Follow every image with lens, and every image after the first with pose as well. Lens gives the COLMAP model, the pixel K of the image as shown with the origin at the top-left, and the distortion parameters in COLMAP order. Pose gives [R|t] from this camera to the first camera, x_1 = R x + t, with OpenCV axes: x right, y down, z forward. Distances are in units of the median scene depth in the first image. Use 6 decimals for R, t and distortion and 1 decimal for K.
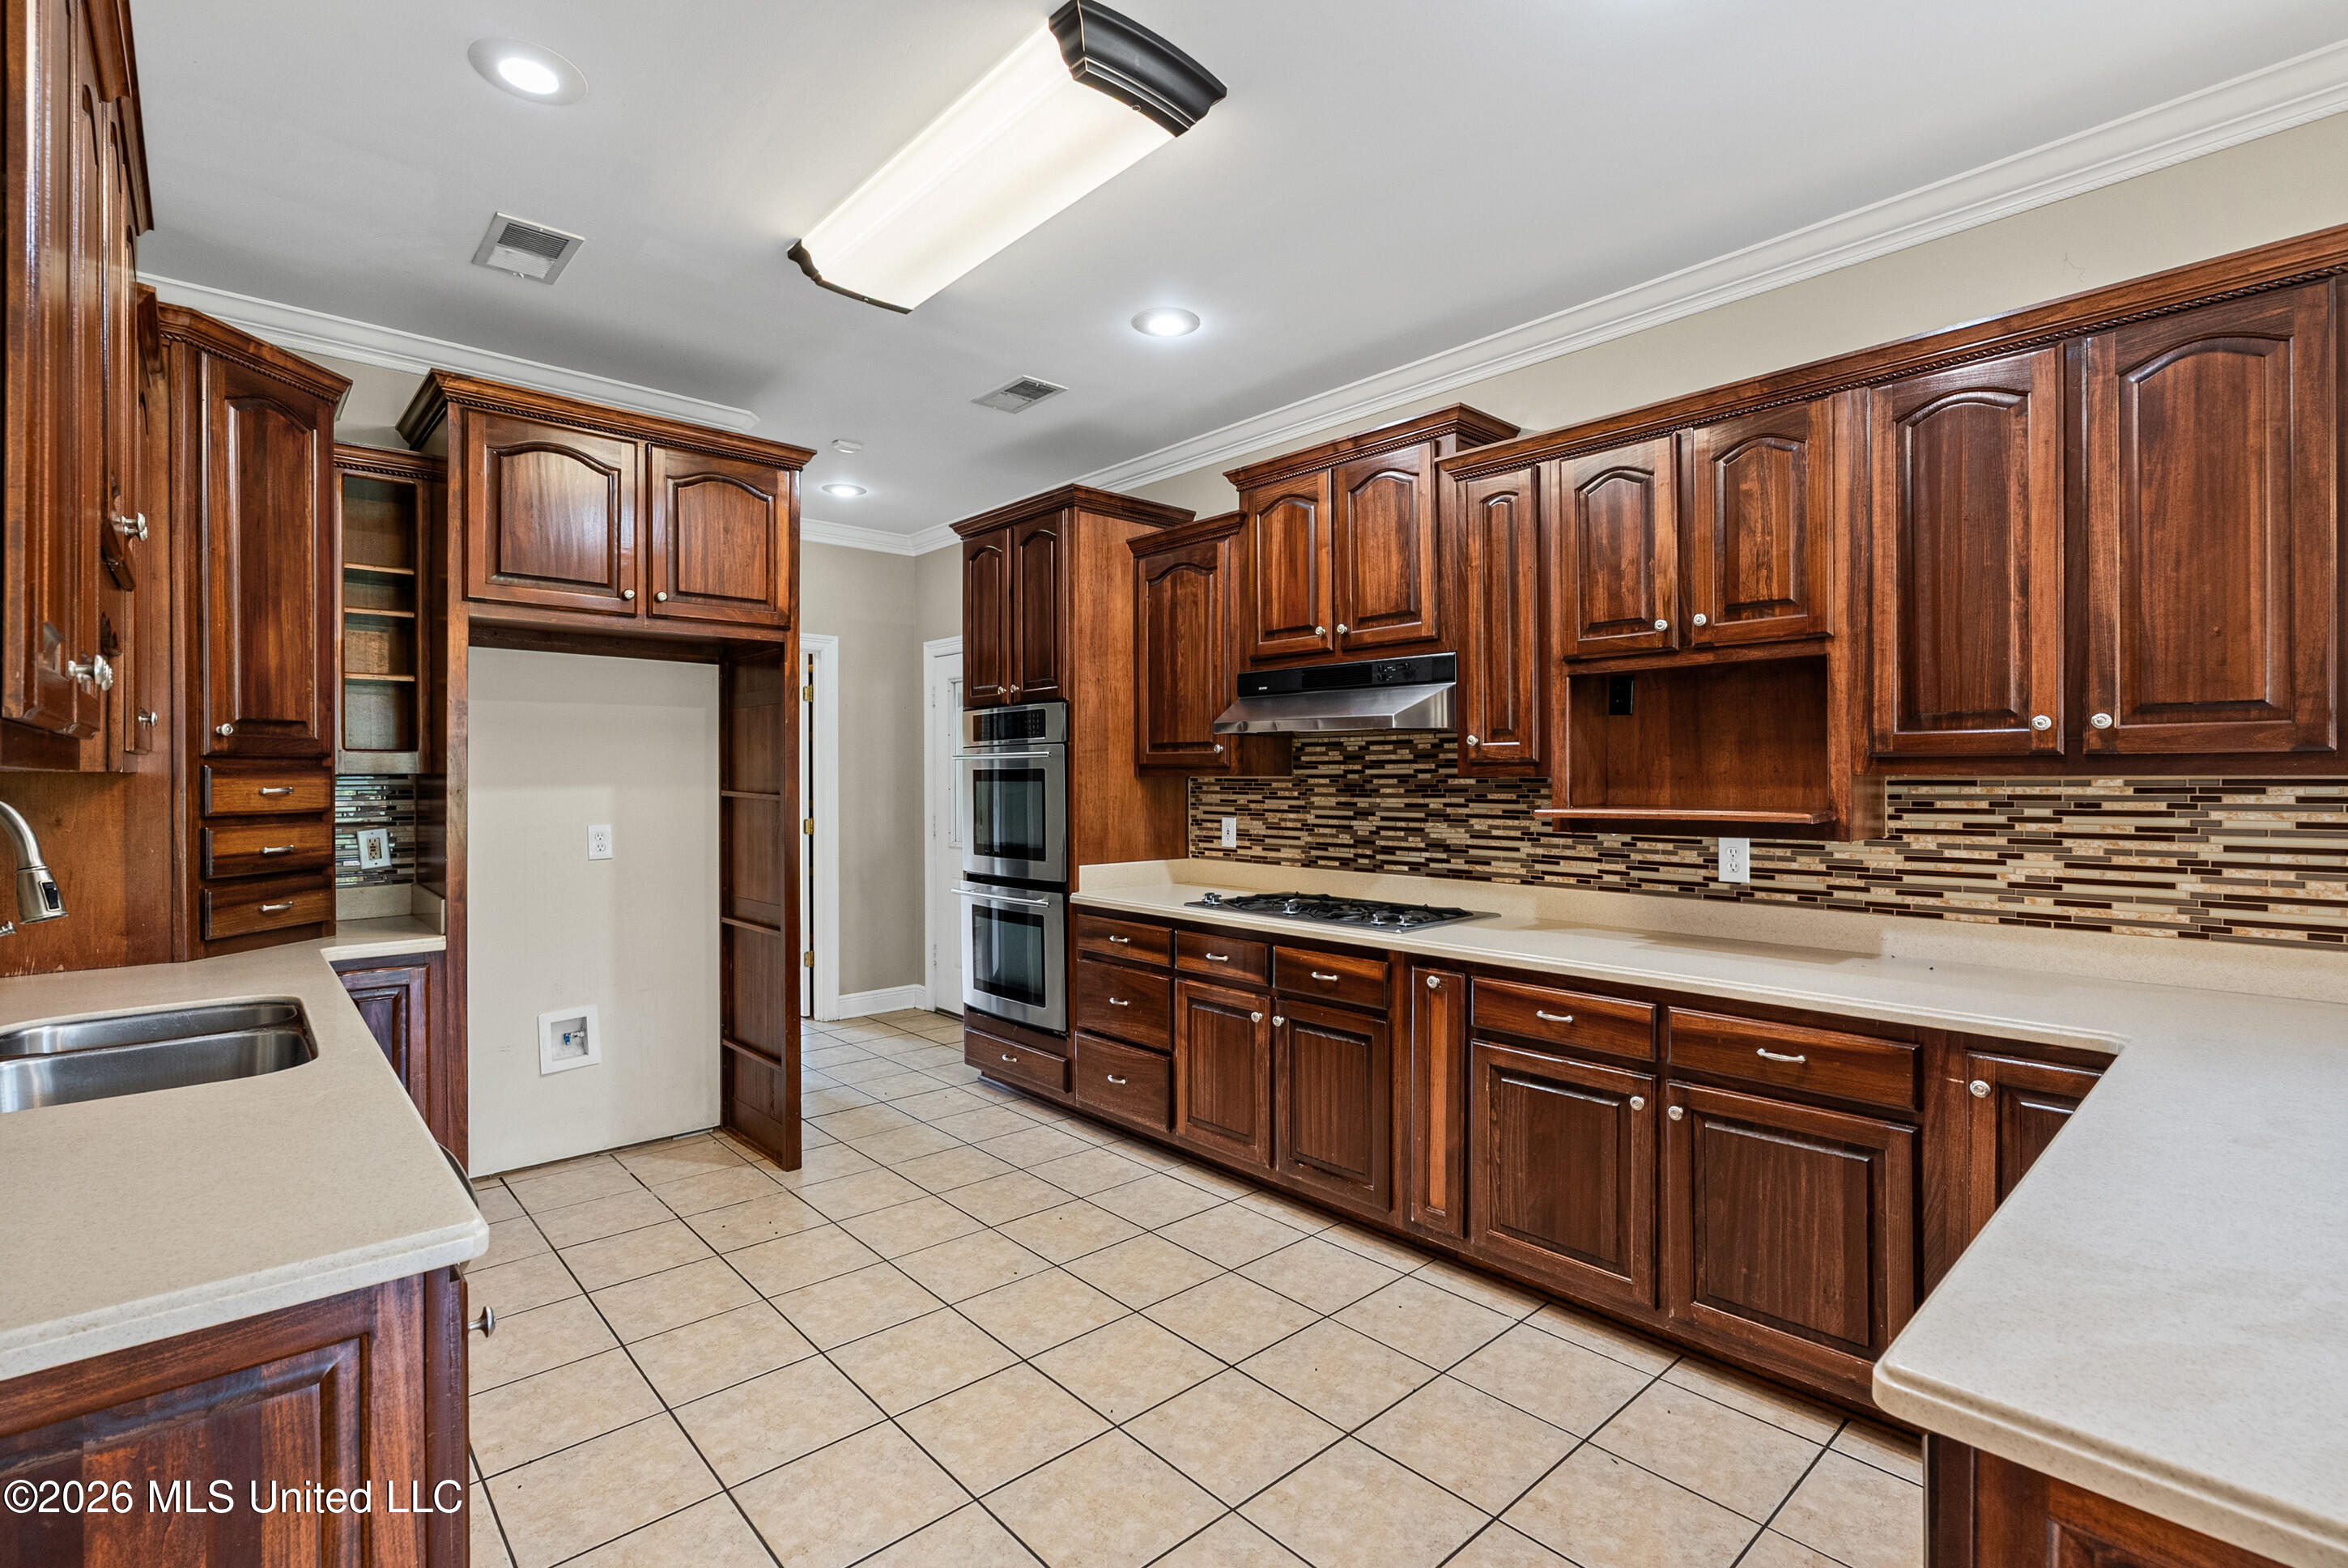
lens RADIAL K [[1074.9, 0, 1175.7], [0, 1074.9, 778.6], [0, 0, 1]] dist [-0.005337, 0.002294]
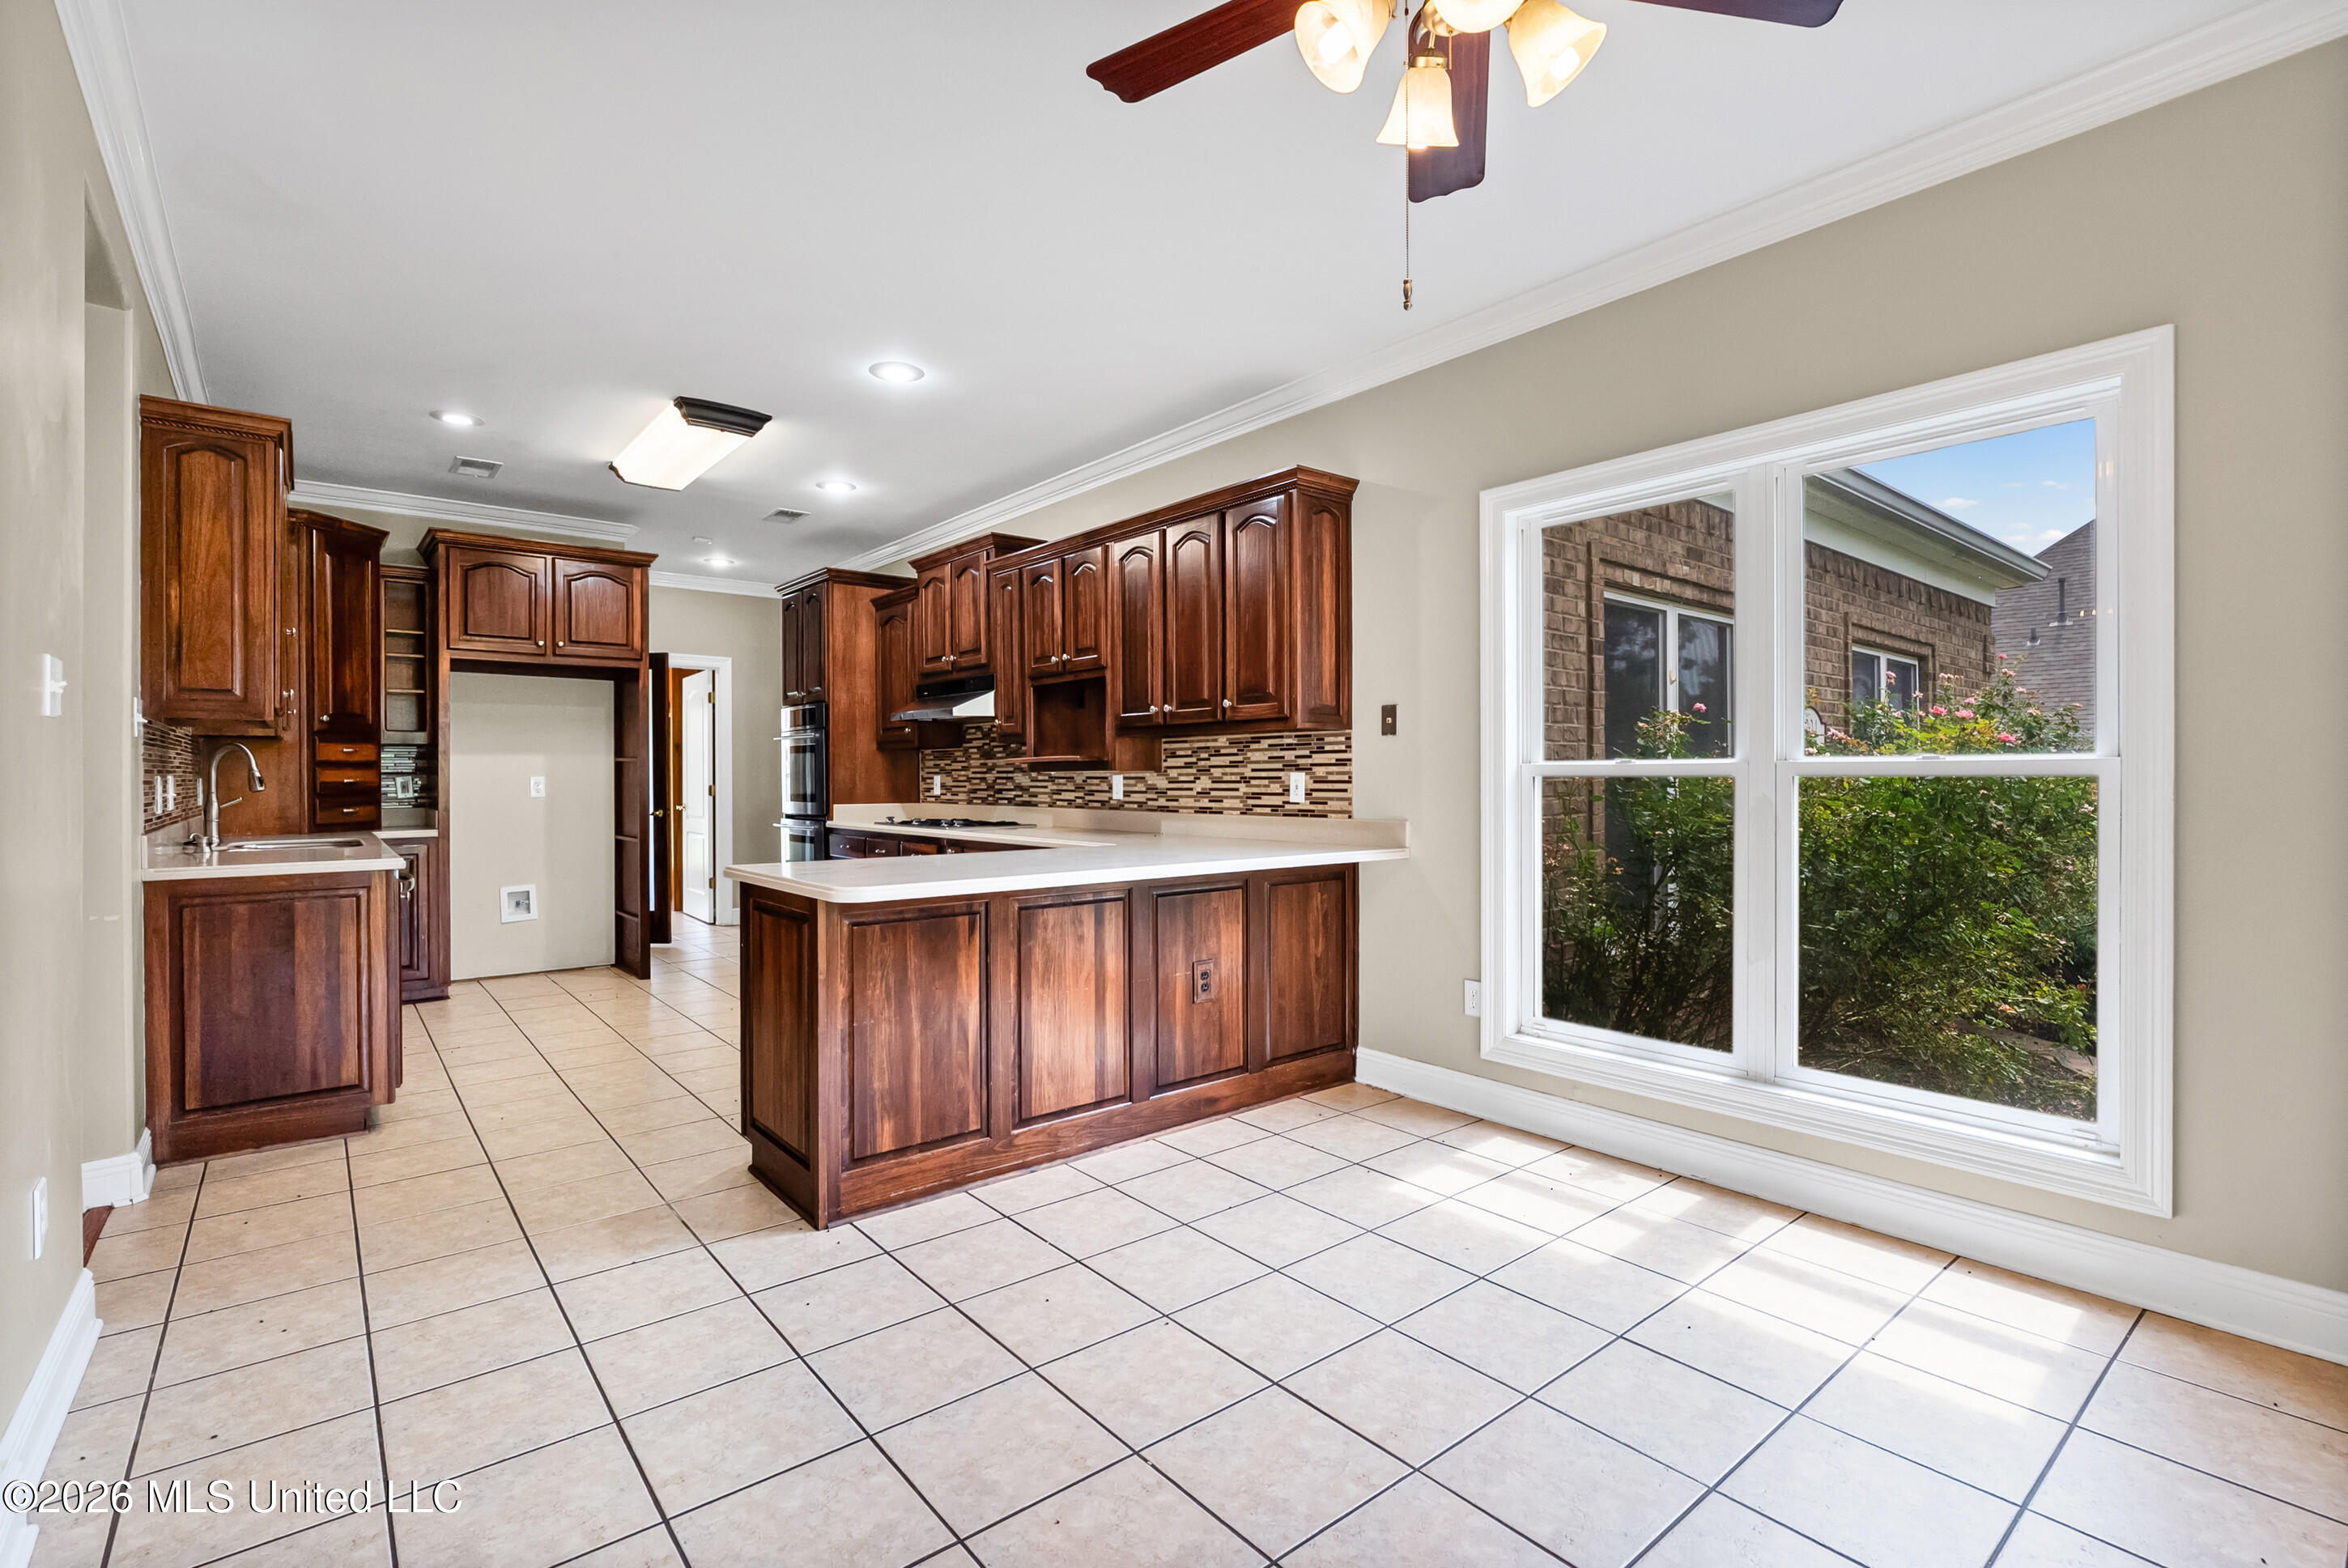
lens RADIAL K [[1074.9, 0, 1173.9], [0, 1074.9, 780.1], [0, 0, 1]] dist [-0.005337, 0.002294]
pose [[0.998732, -0.001431, -0.050327, 0.605238], [0.001505, 0.999998, 0.001437, 0.052489], [0.050325, -0.001511, 0.998732, -0.698987]]
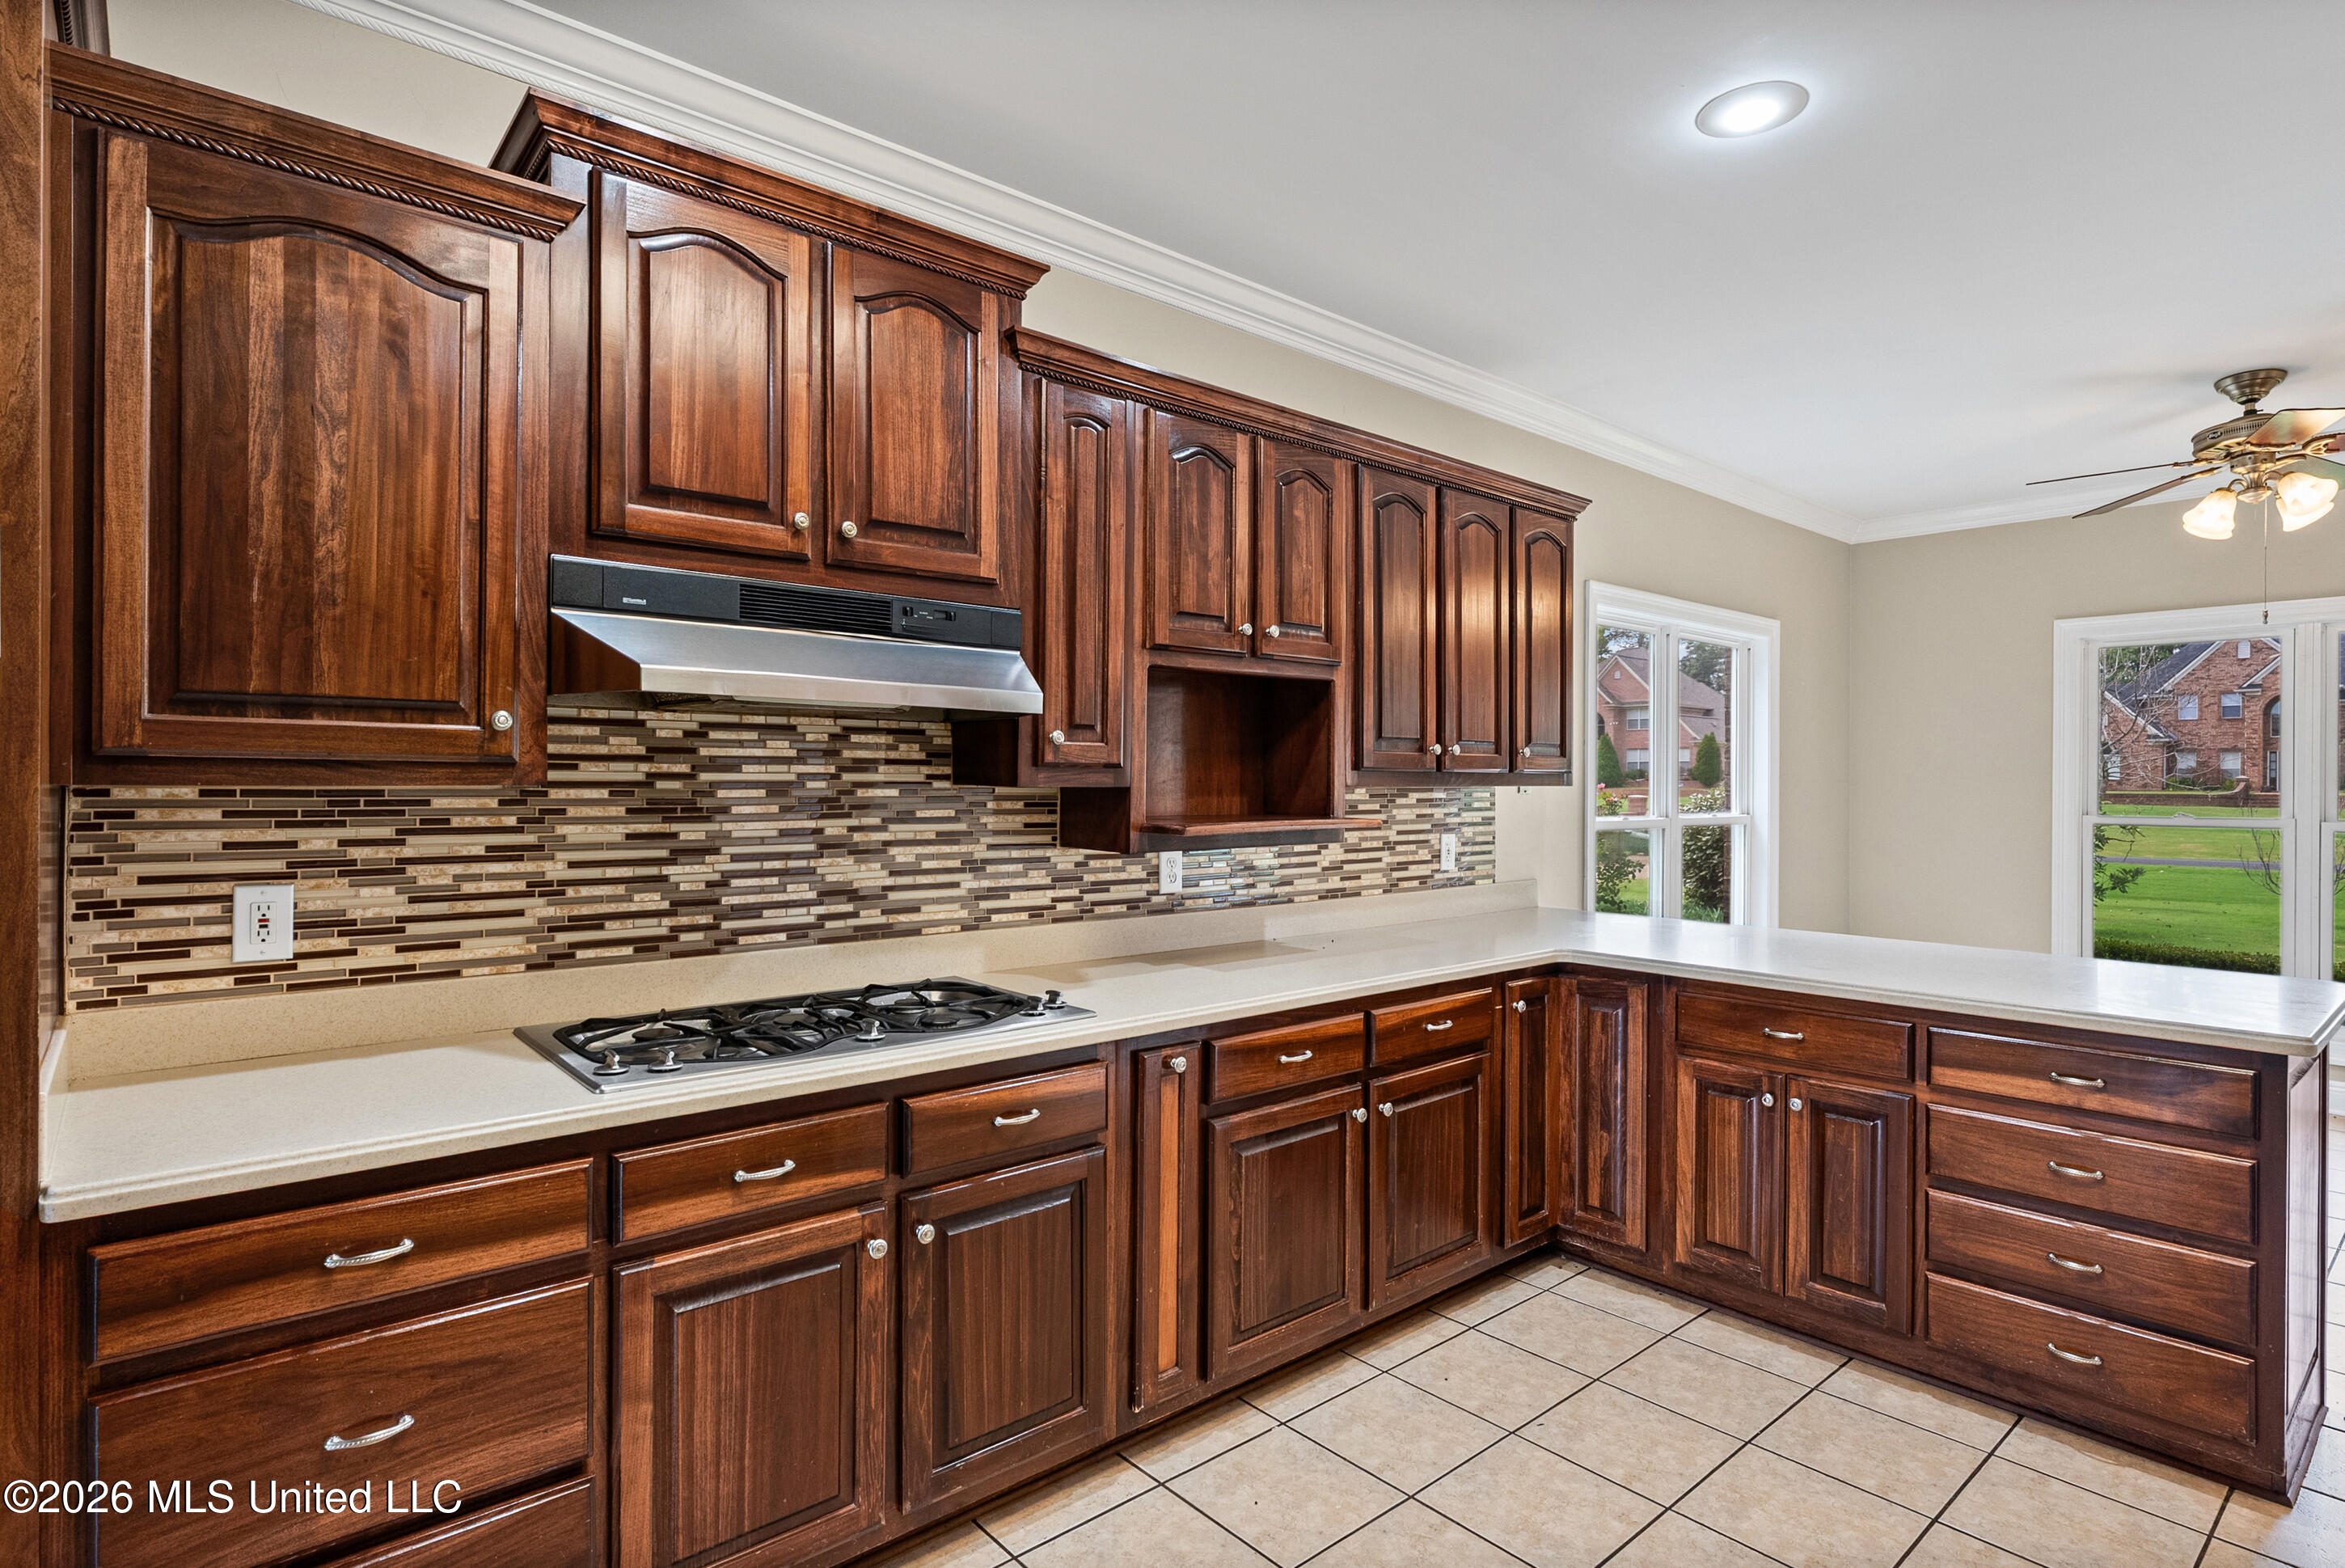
lens RADIAL K [[1191.4, 0, 1175.9], [0, 1191.4, 768.8], [0, 0, 1]] dist [-0.008041, 0.000014]
pose [[0.019485, 0.022270, 0.999562, -0.493379], [0.006386, 0.999729, -0.022398, 0.005700], [-0.999790, 0.006820, 0.019337, 0.833306]]
